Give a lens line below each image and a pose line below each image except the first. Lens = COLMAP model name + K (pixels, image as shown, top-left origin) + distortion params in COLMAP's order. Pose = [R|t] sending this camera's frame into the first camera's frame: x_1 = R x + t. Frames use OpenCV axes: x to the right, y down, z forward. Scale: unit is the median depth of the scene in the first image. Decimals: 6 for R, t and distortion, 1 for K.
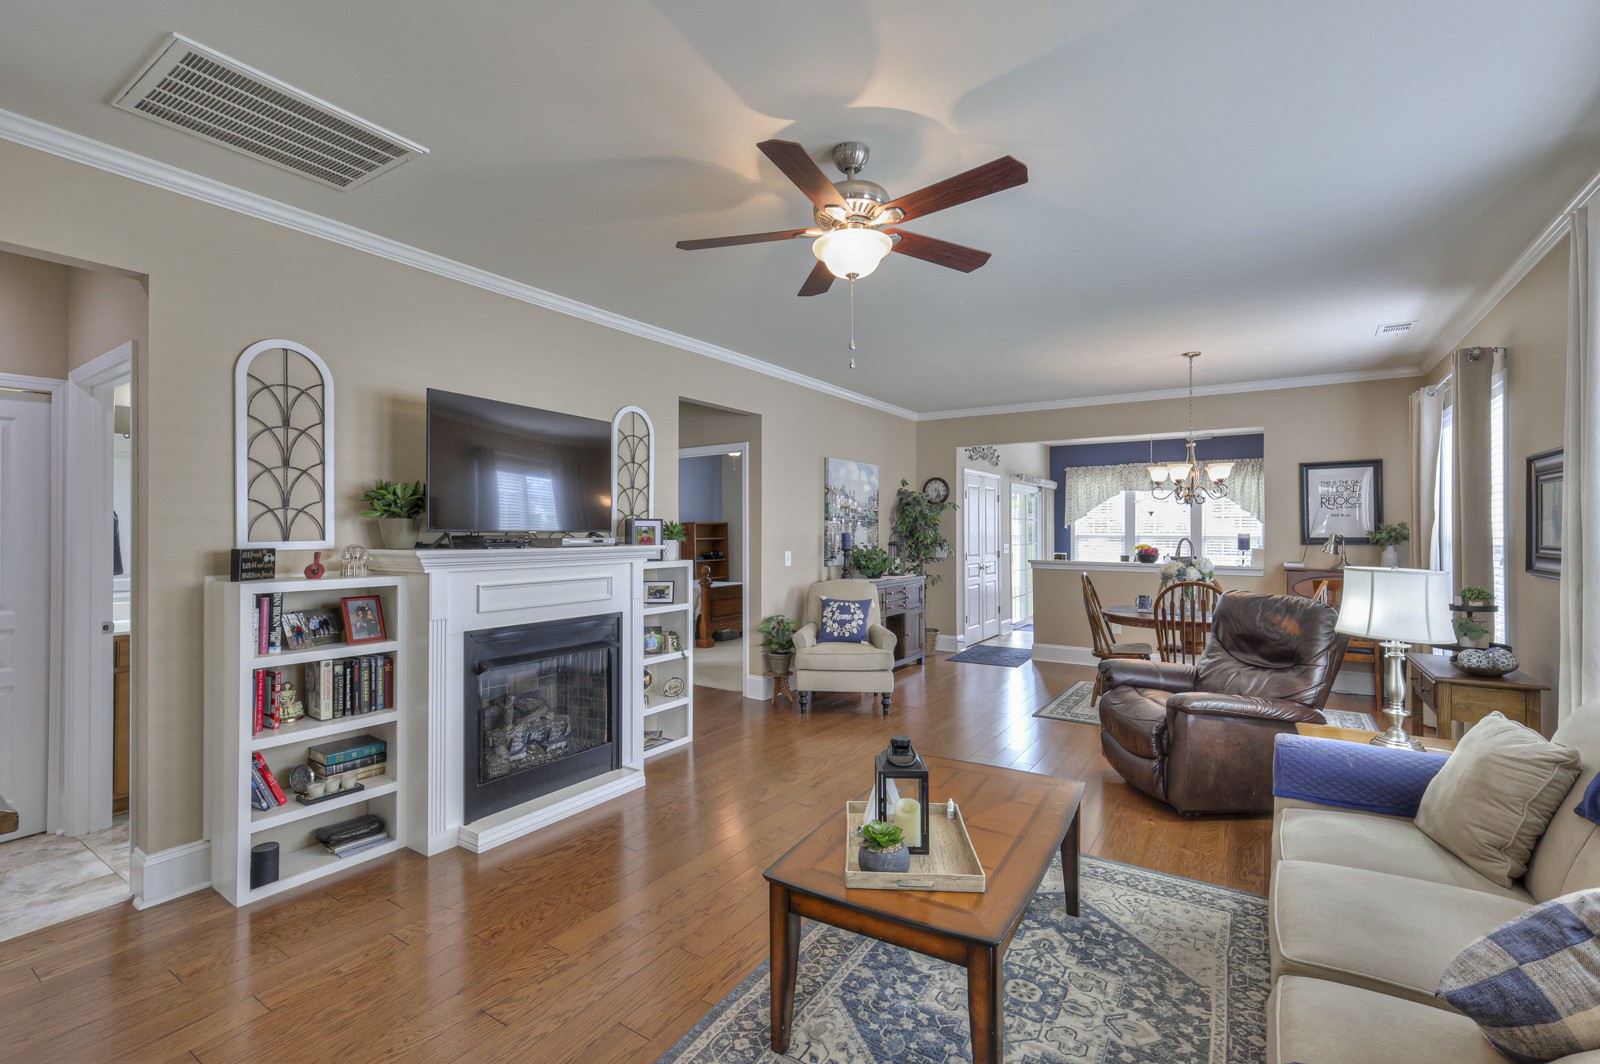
lens RADIAL K [[702.1, 0, 796.9], [0, 702.1, 532.4], [0, 0, 1]] dist [-0.001847, 0.001154]
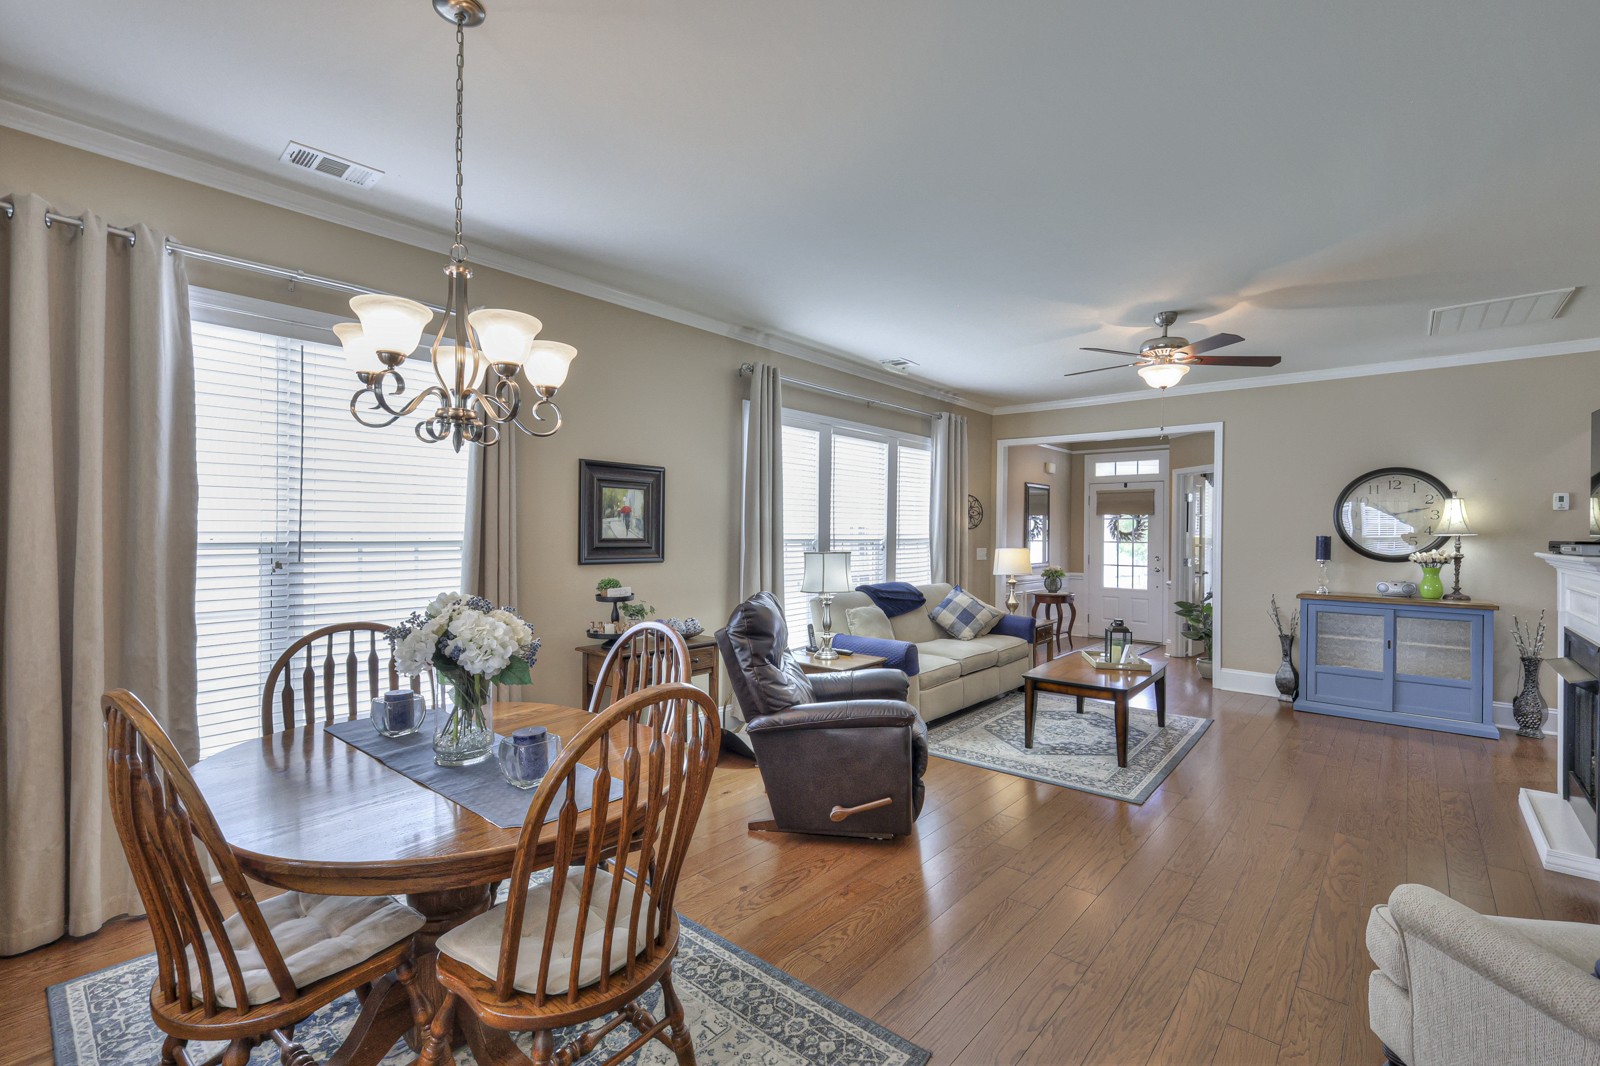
lens RADIAL K [[702.1, 0, 796.6], [0, 702.1, 531.4], [0, 0, 1]] dist [-0.001847, 0.001154]
pose [[-0.991571, -0.010356, 0.129149, 0.351705], [-0.010297, 0.999946, 0.001127, 0.001443], [-0.129154, -0.000212, -0.991625, 1.324065]]
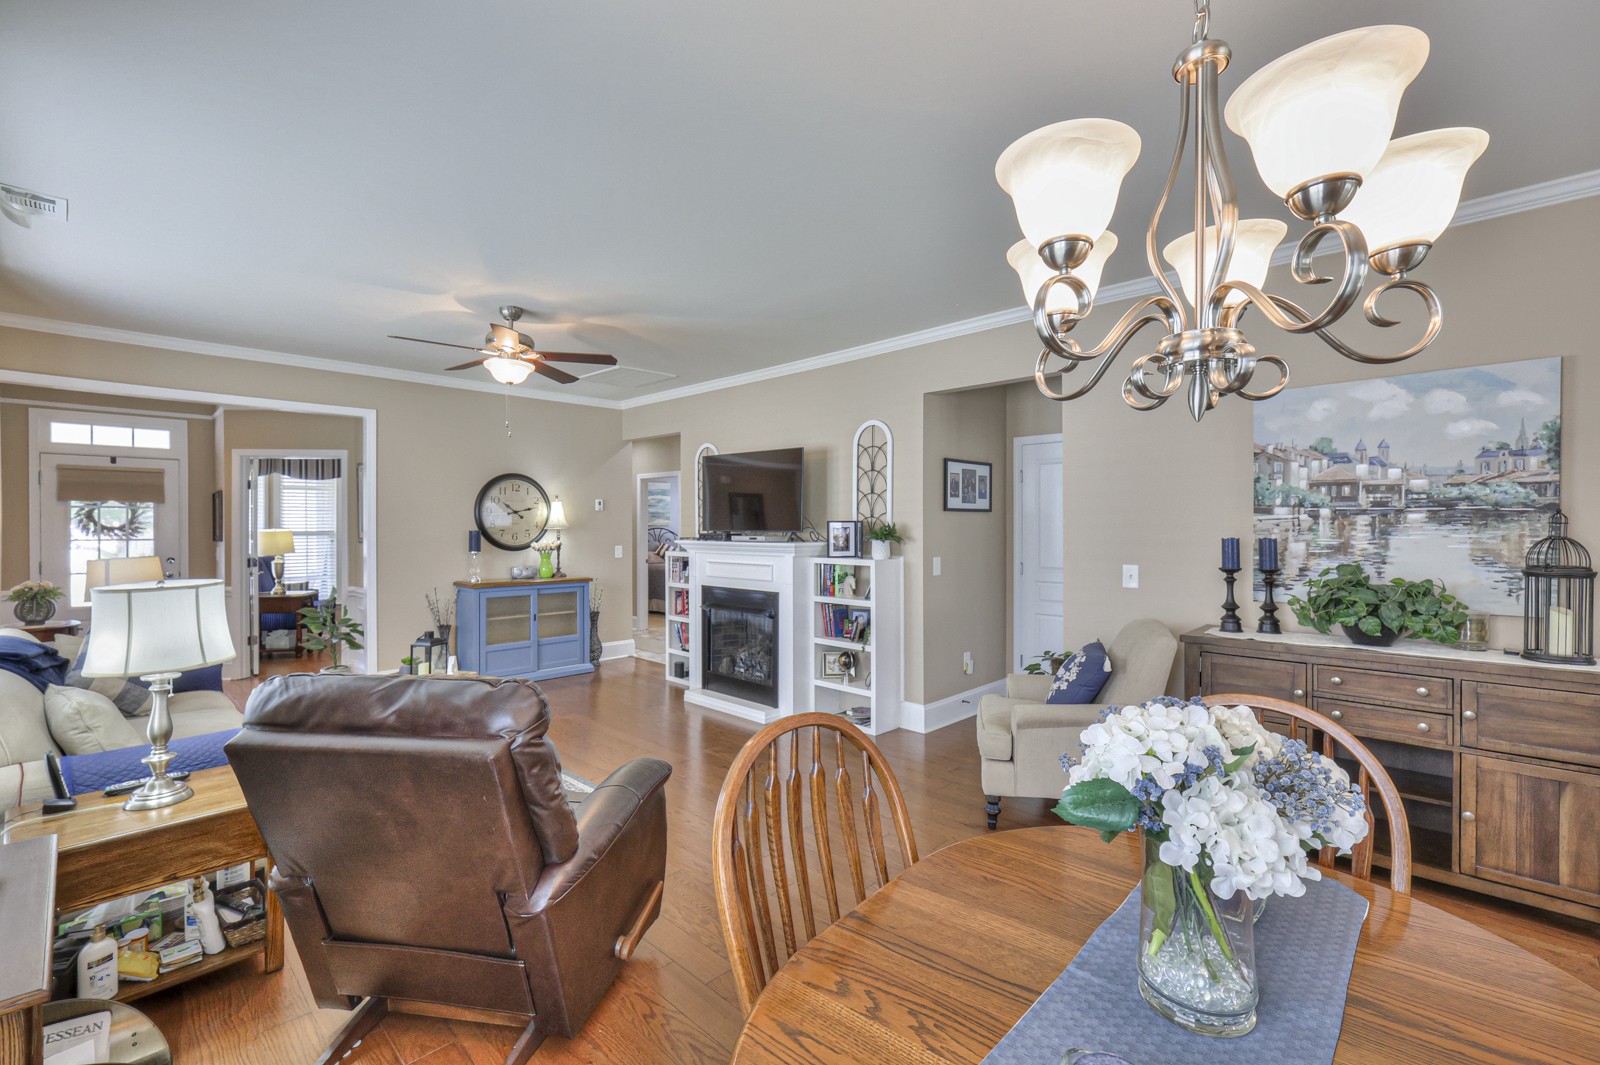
lens RADIAL K [[702.1, 0, 807.2], [0, 702.1, 526.1], [0, 0, 1]] dist [-0.001847, 0.001154]
pose [[-0.183435, 0.002974, -0.983027, 0.752502], [-0.003180, 0.999988, 0.003619, -0.011557], [0.983027, 0.003790, -0.183423, 0.937820]]
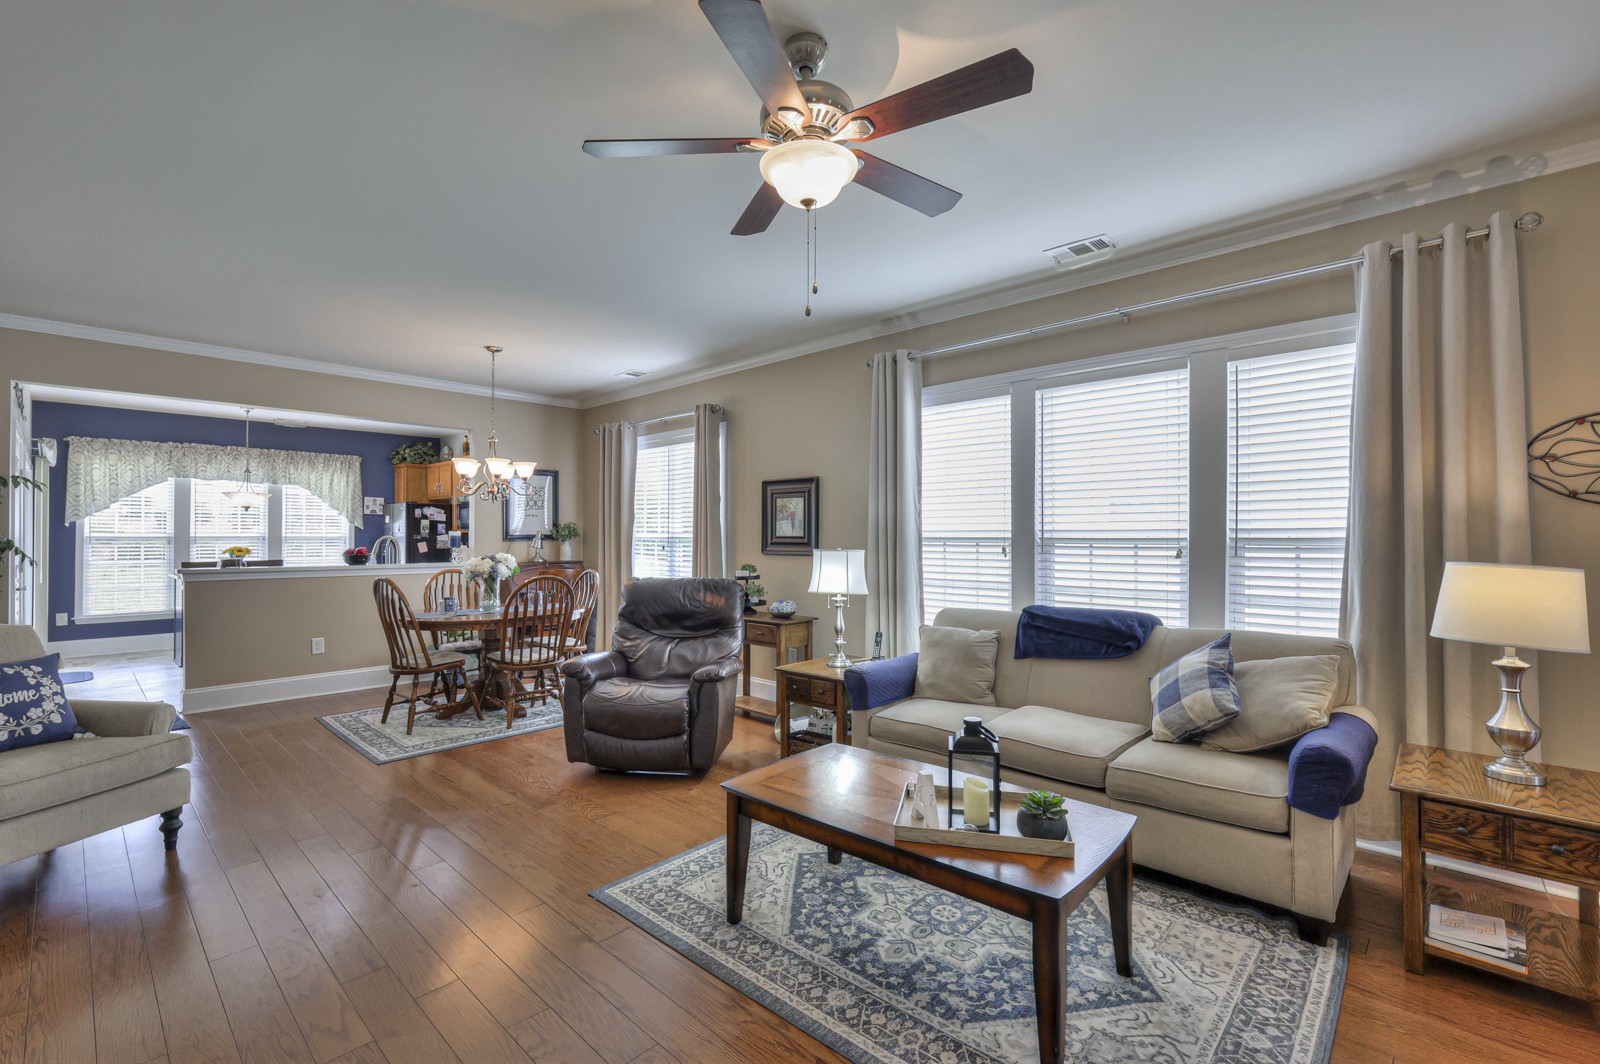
lens RADIAL K [[702.1, 0, 806.2], [0, 702.1, 529.6], [0, 0, 1]] dist [-0.001847, 0.001154]
pose [[0.167752, 0.008126, 0.985796, -0.336017], [0.002360, 0.999960, -0.008644, 0.010955], [-0.985826, 0.003777, 0.167726, 0.400893]]
